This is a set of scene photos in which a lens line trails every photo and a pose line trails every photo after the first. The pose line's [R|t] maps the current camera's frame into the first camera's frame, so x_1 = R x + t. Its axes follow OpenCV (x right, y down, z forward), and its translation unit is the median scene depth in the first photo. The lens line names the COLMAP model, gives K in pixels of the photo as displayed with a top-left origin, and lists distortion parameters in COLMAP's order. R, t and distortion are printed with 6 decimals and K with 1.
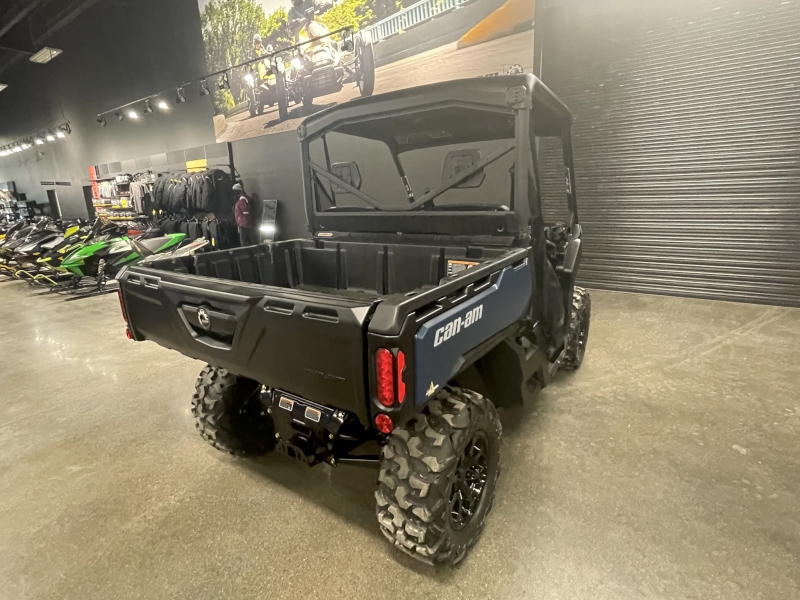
lens RADIAL K [[404.5, 0, 400.0], [0, 404.5, 300.0], [0, 0, 1]] dist [-0.002121, -0.000247]
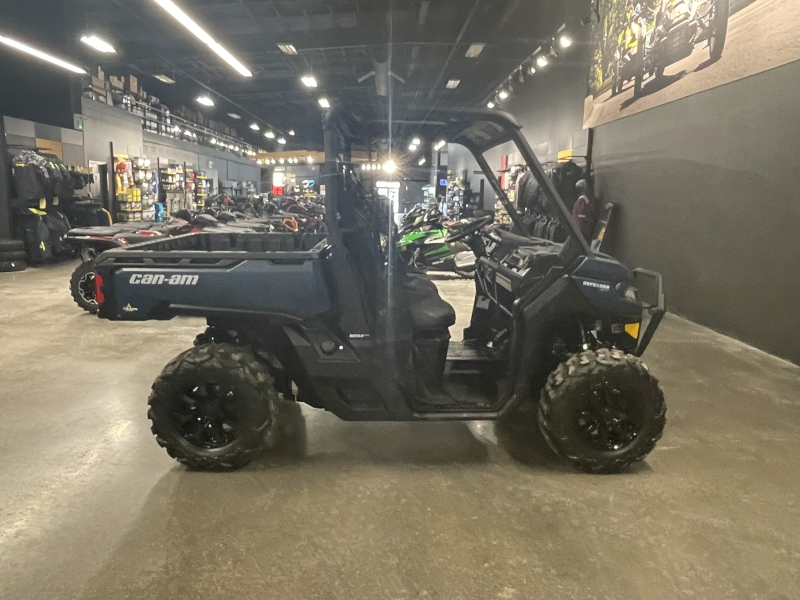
lens RADIAL K [[591.7, 0, 400.0], [0, 591.7, 300.0], [0, 0, 1]] dist [-0.004242, 0.001985]
pose [[0.592711, 0.187586, -0.783266, 0.400814], [-0.242373, 0.968962, 0.048651, -0.031689], [0.768081, 0.161007, 0.619780, 0.046753]]
